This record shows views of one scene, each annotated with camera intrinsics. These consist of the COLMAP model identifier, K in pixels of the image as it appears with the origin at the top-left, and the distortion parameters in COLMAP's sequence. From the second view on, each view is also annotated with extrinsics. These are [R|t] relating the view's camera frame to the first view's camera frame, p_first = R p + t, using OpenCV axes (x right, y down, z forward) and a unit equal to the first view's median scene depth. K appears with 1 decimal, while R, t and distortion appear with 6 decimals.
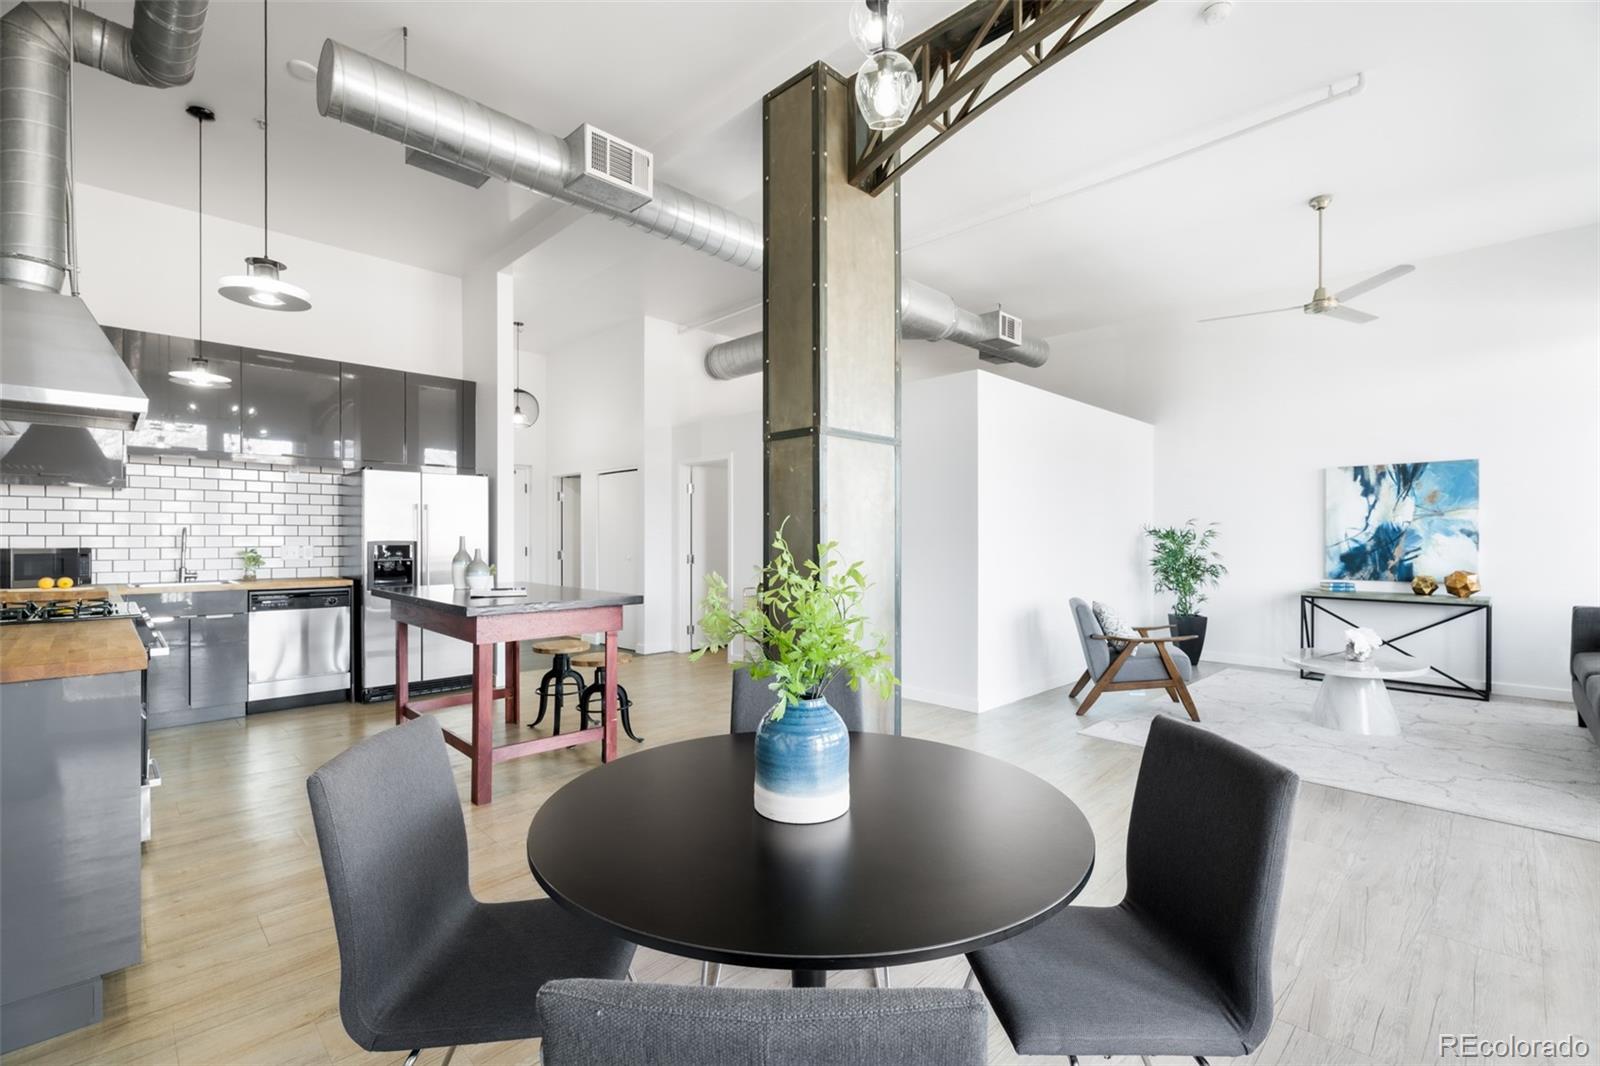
lens RADIAL K [[705.5, 0, 802.8], [0, 705.5, 534.8], [0, 0, 1]] dist [-0.000360, 0.000095]
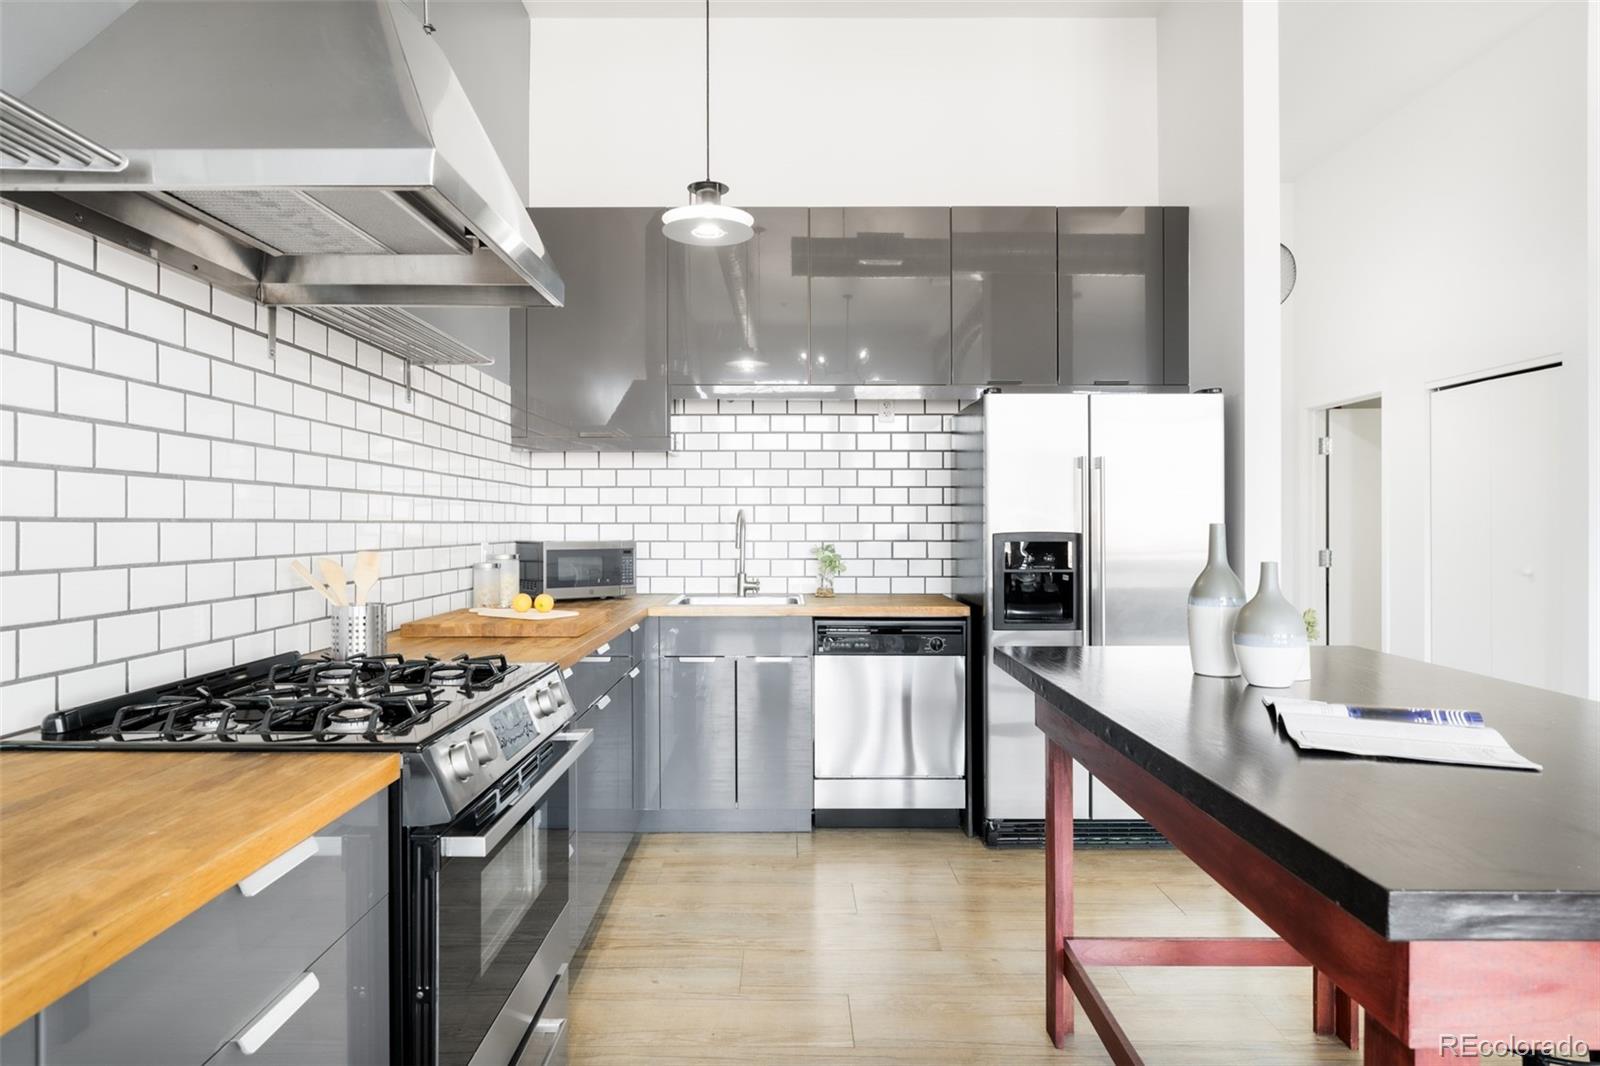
lens RADIAL K [[931.3, 0, 794.2], [0, 931.3, 533.1], [0, 0, 1]] dist [-0.003327, -0.001287]
pose [[0.713931, 0.007237, -0.700178, -0.209525], [0.002852, 0.999908, 0.013243, -0.000358], [0.700210, -0.011451, 0.713845, 0.353381]]
